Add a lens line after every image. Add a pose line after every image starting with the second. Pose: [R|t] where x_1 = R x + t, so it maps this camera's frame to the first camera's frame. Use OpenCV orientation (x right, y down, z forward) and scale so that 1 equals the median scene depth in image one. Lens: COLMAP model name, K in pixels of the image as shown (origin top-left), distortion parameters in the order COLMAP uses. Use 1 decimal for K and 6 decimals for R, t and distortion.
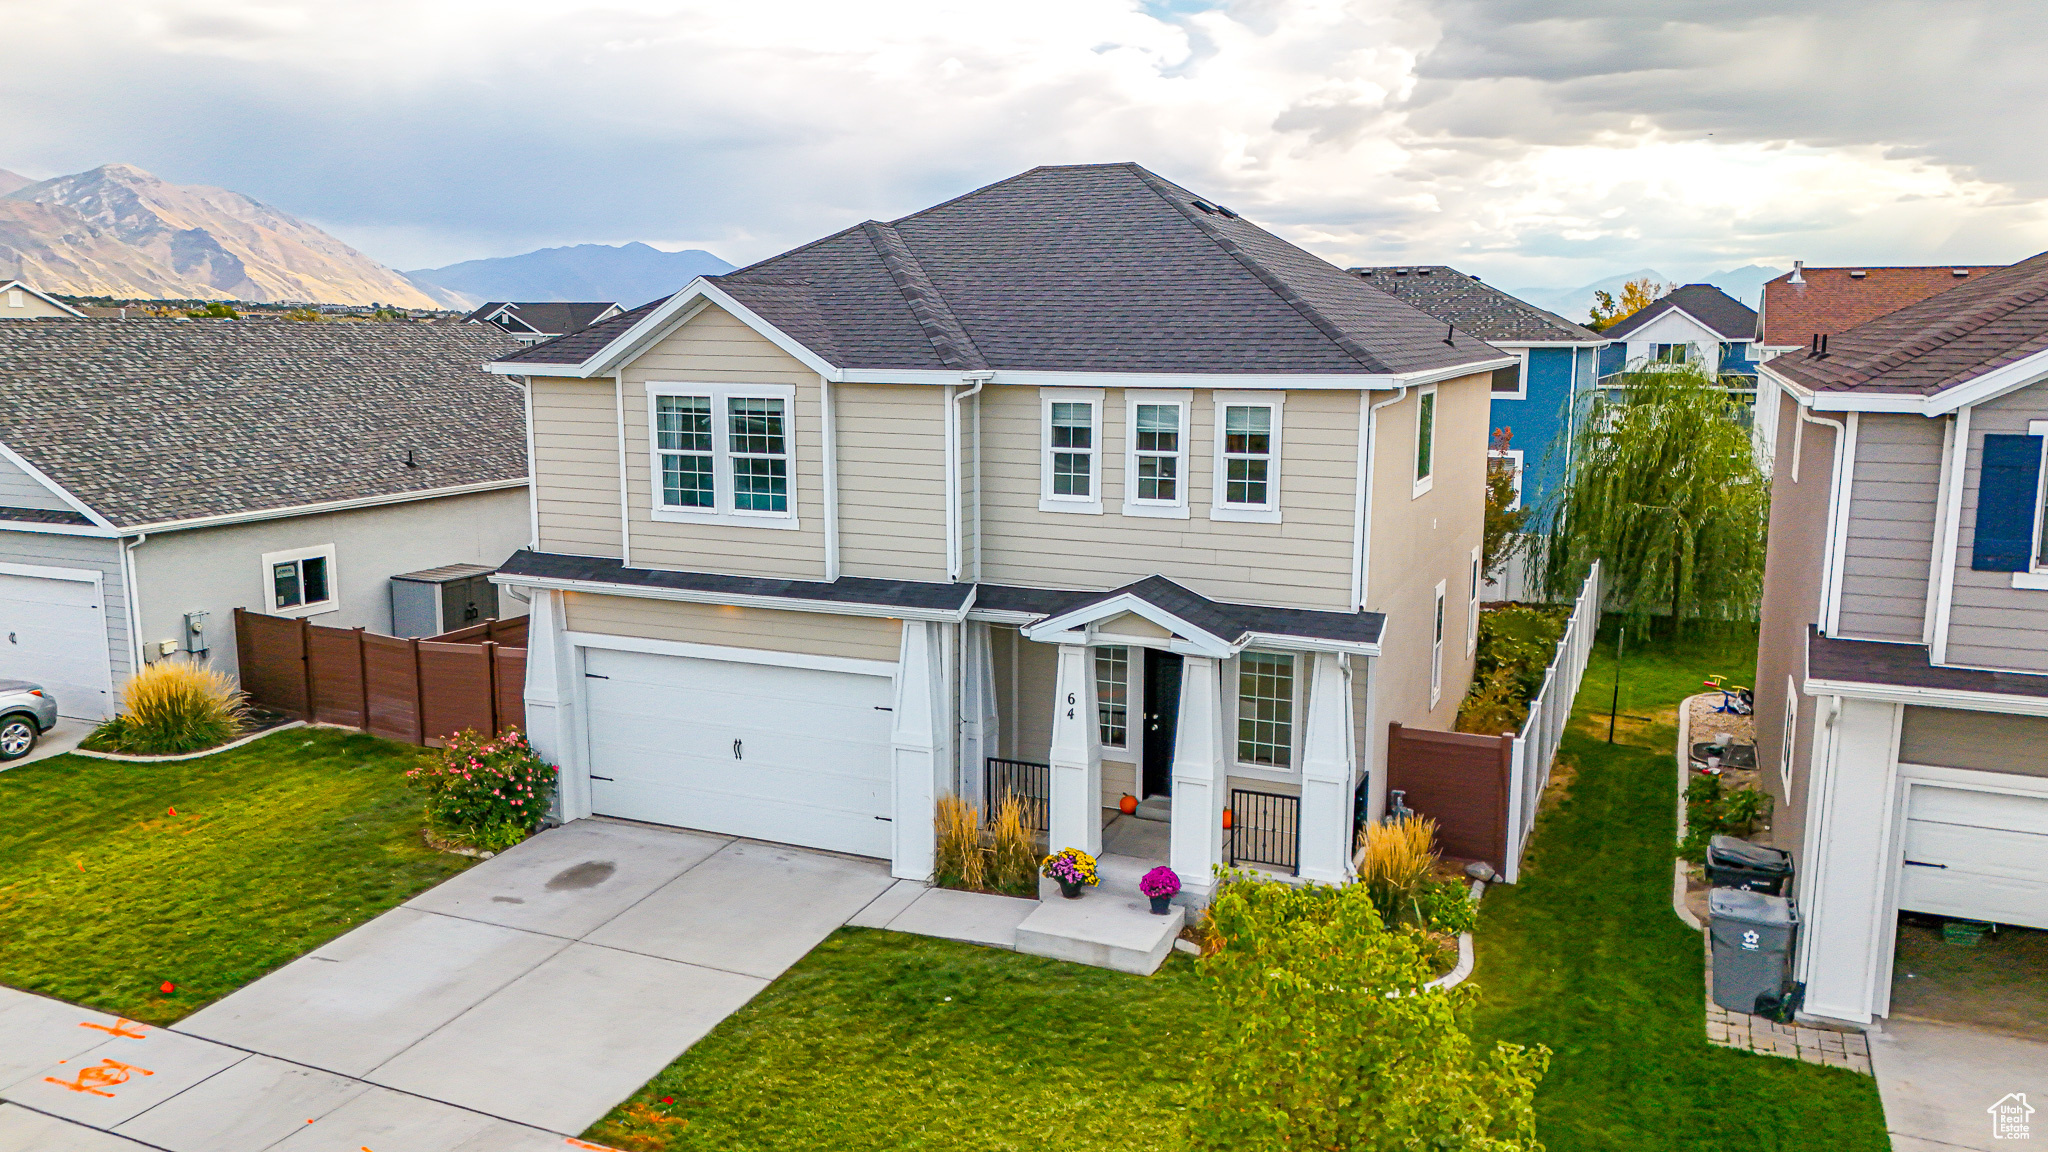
lens RADIAL K [[1499.2, 0, 1025.3], [0, 1499.2, 574.7], [0, 0, 1]] dist [0.079940, -0.075438]
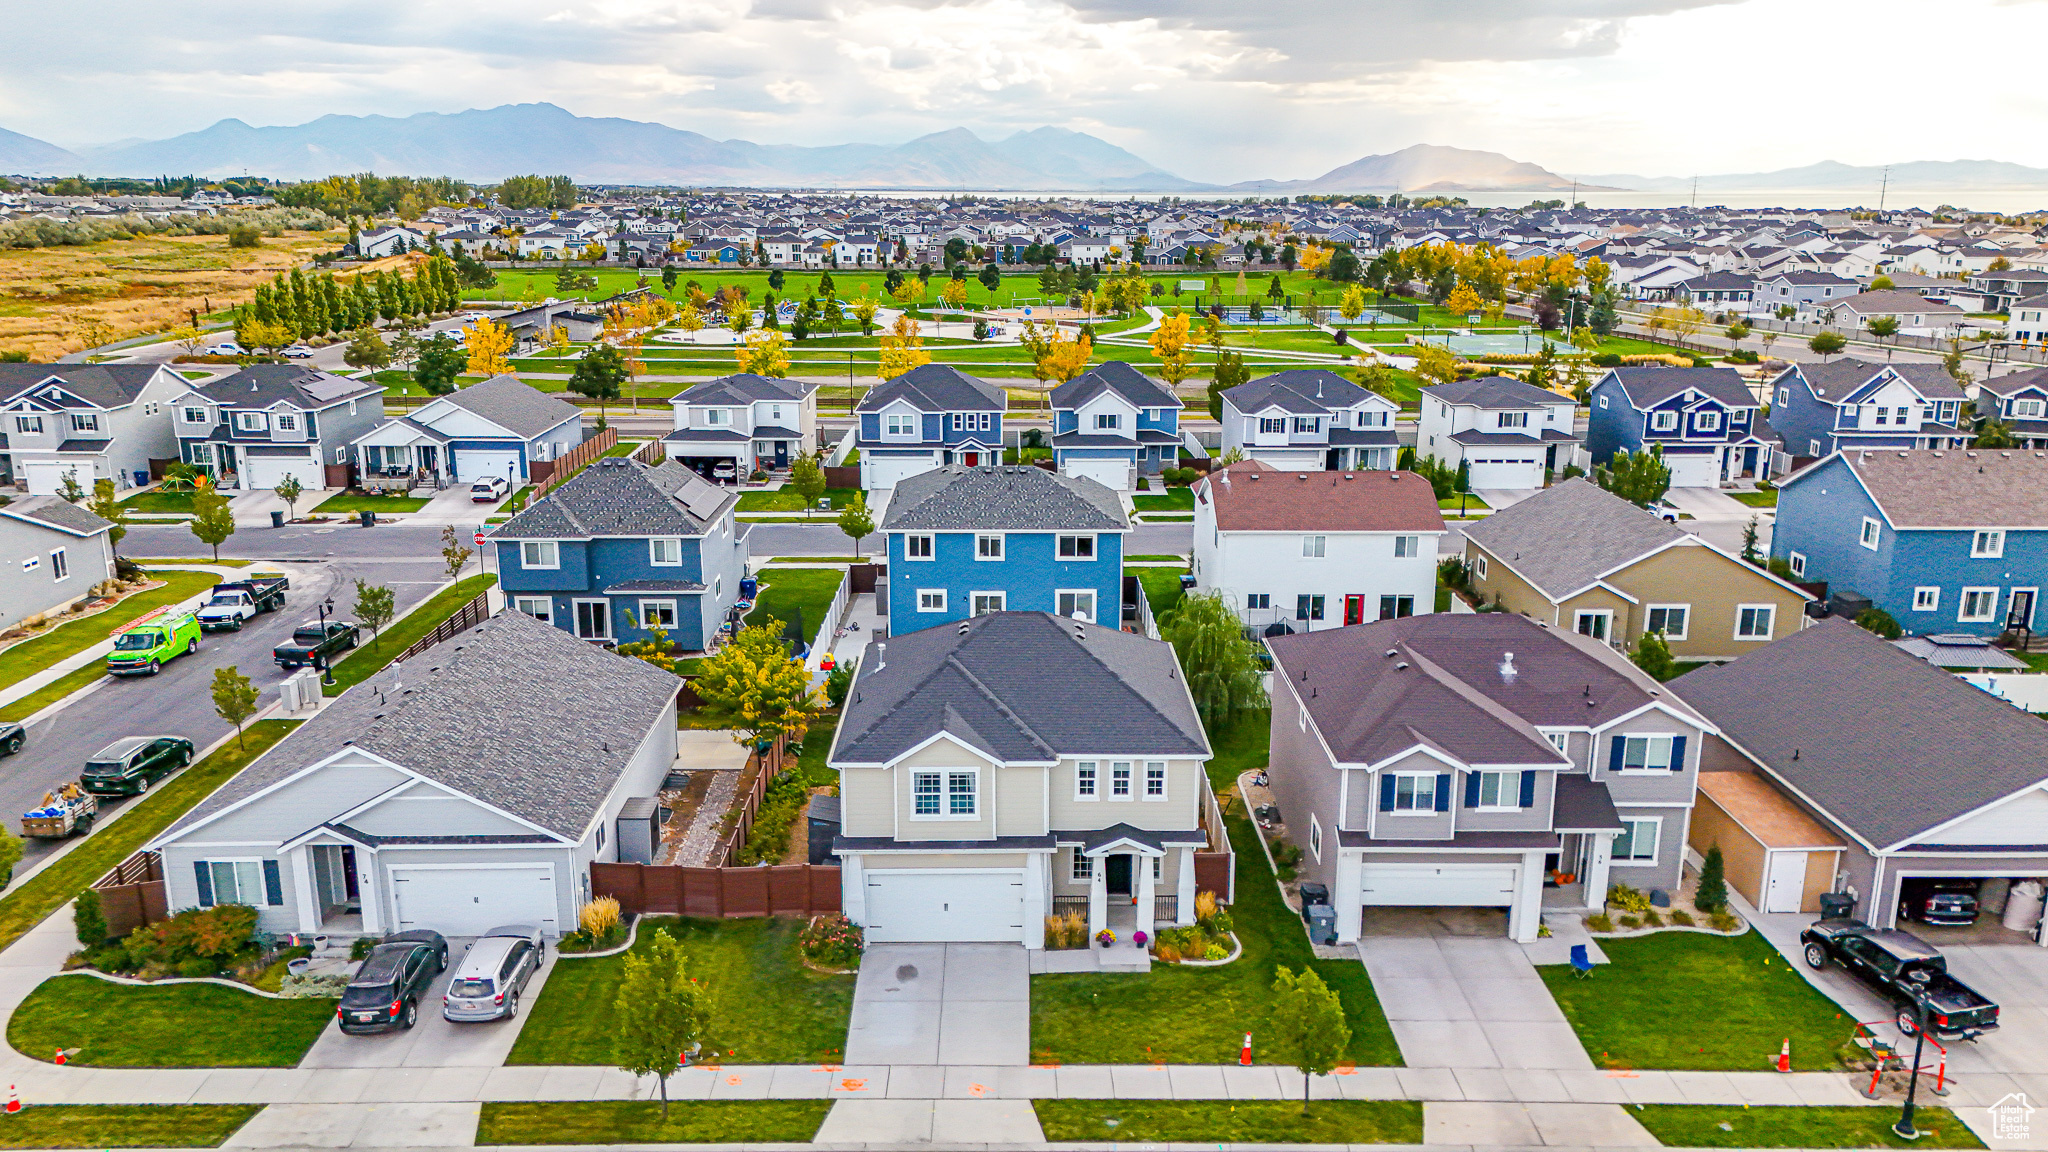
lens RADIAL K [[1499.2, 0, 1025.7], [0, 1499.2, 568.7], [0, 0, 1]] dist [0.079940, -0.075438]
pose [[0.911559, -0.099528, 0.398942, -1.051799], [0.064256, 0.992823, 0.100870, -0.702818], [-0.406118, -0.066314, 0.911411, -1.295238]]
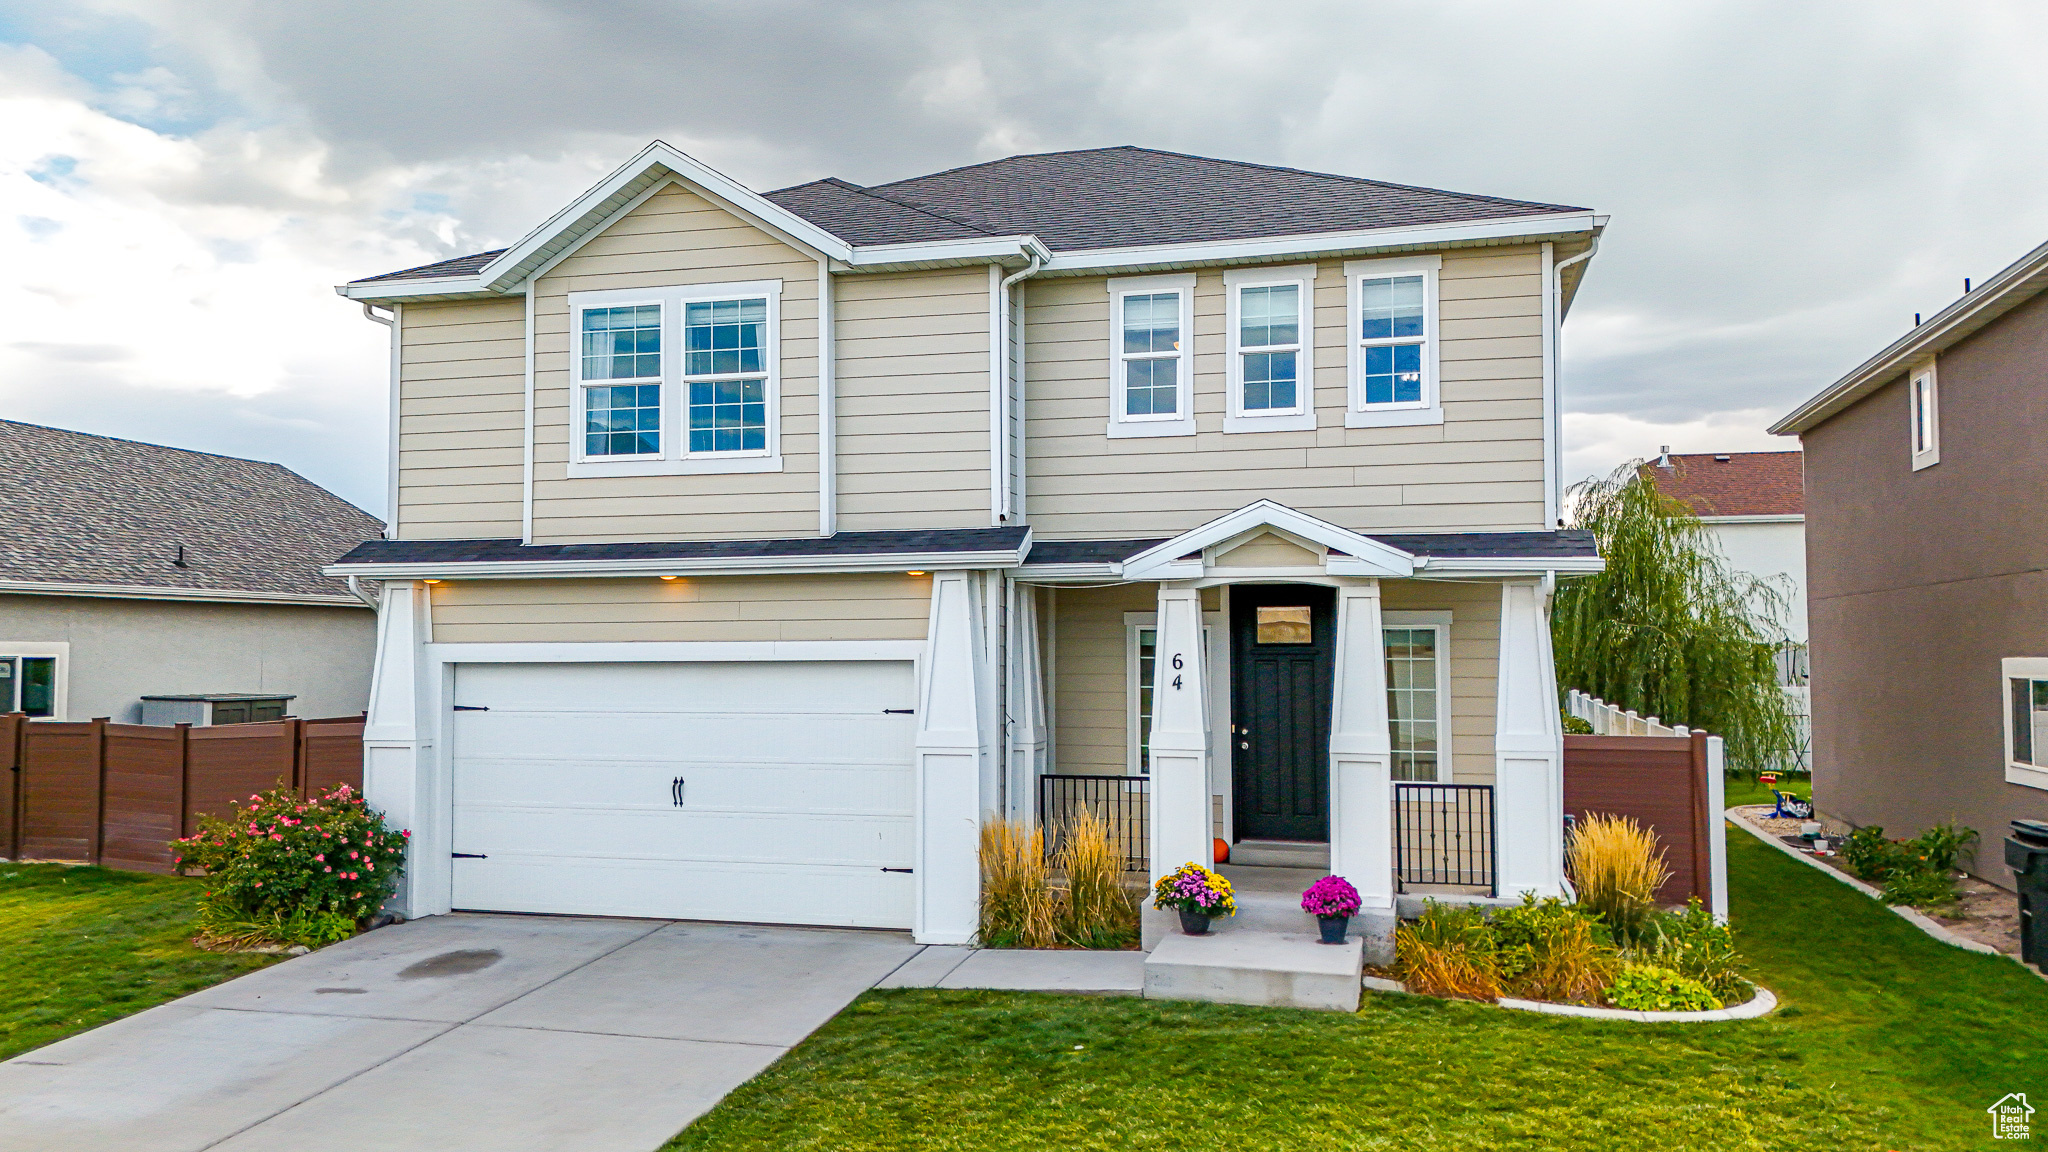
lens RADIAL K [[1499.2, 0, 1026.4], [0, 1499.2, 578.8], [0, 0, 1]] dist [0.079940, -0.075438]
pose [[0.988776, 0.002294, 0.149390, -0.144340], [0.028804, 0.978198, -0.205669, 0.181967], [-0.146605, 0.207663, 0.967152, 0.276456]]
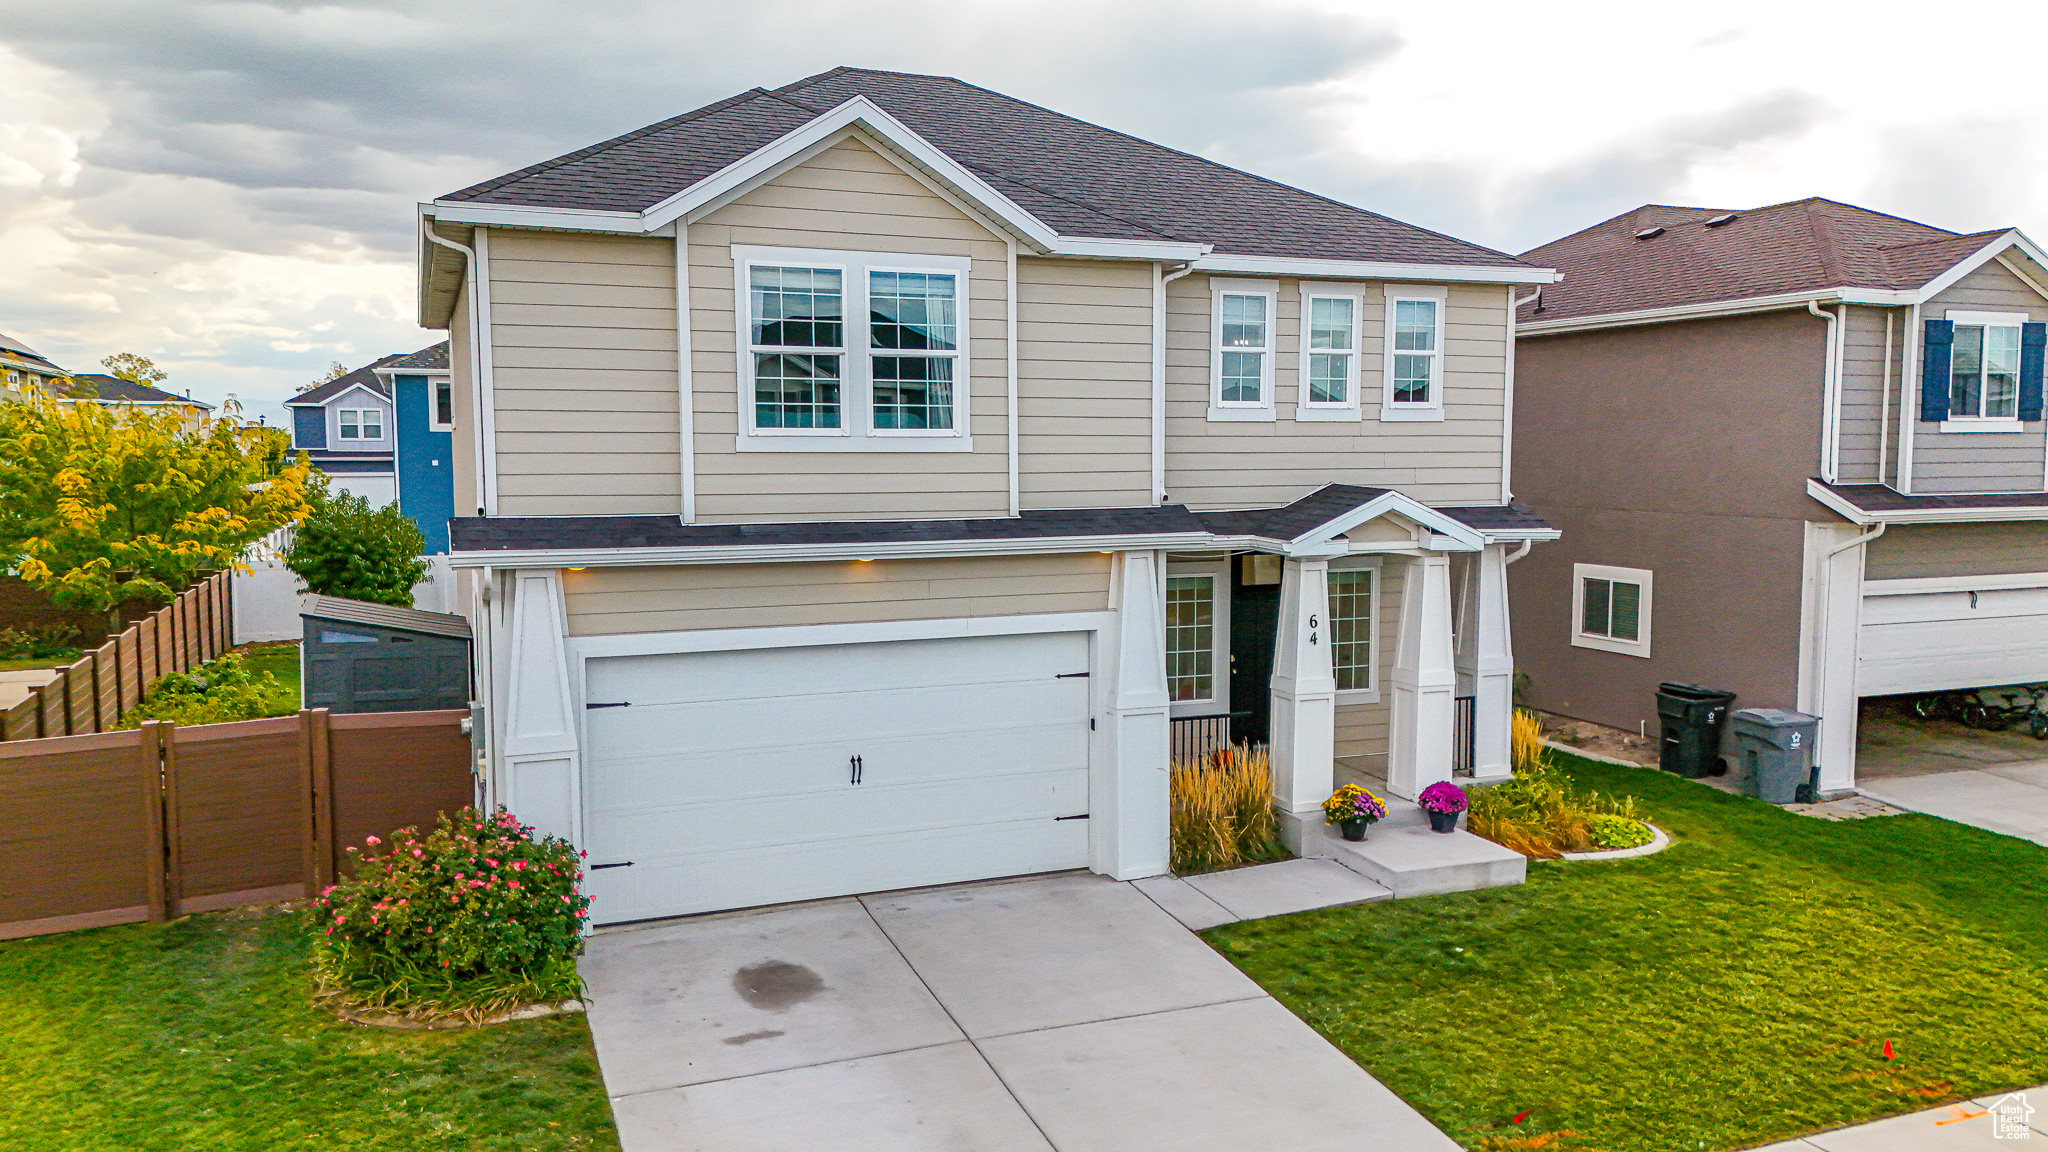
lens RADIAL K [[1499.2, 0, 1018.9], [0, 1499.2, 574.6], [0, 0, 1]] dist [0.079940, -0.075438]
pose [[0.705589, -0.065109, 0.705624, -0.680857], [0.117439, 0.992744, -0.025831, 0.055048], [-0.698822, 0.101093, 0.708116, 0.462413]]
